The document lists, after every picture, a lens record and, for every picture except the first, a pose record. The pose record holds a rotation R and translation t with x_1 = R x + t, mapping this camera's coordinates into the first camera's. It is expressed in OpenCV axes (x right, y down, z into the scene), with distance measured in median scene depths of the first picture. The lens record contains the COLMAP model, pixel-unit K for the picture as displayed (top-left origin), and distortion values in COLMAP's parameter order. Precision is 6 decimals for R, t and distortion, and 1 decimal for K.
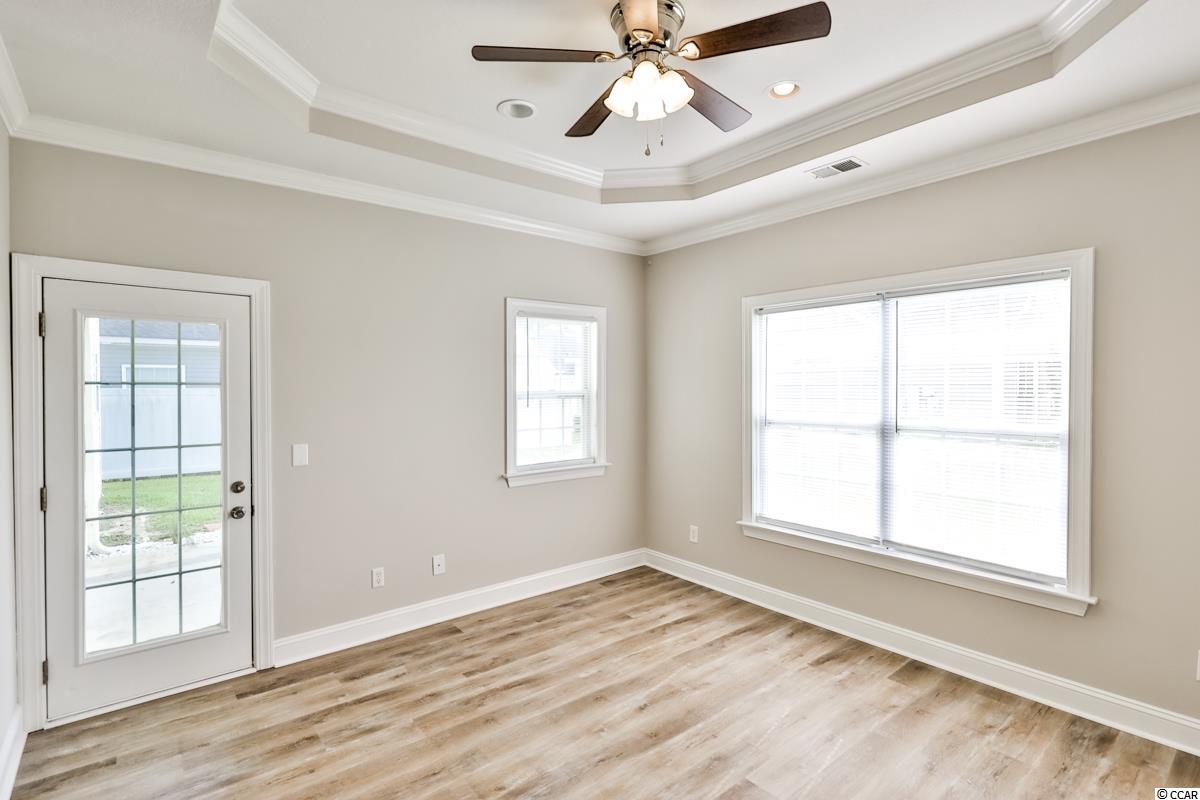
lens RADIAL K [[580.0, 0, 600.0], [0, 580.0, 400.0], [0, 0, 1]] dist [0.023186, 0.000117]
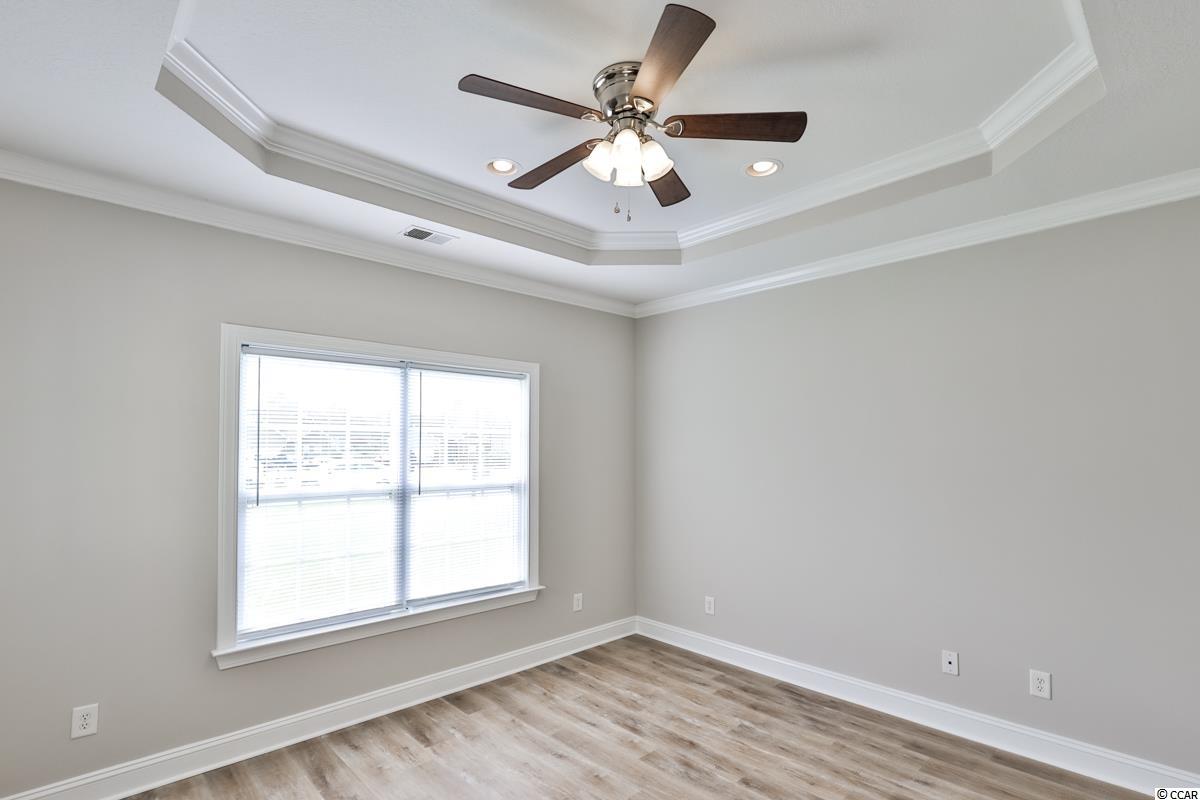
lens RADIAL K [[595.5, 0, 598.8], [0, 595.5, 437.6], [0, 0, 1]] dist [-0.000415, 0.000743]
pose [[-0.074145, 0.021745, 0.997010, -0.606114], [0.024013, 0.999511, -0.020014, -0.019154], [-0.996958, 0.022458, -0.074631, 0.754966]]
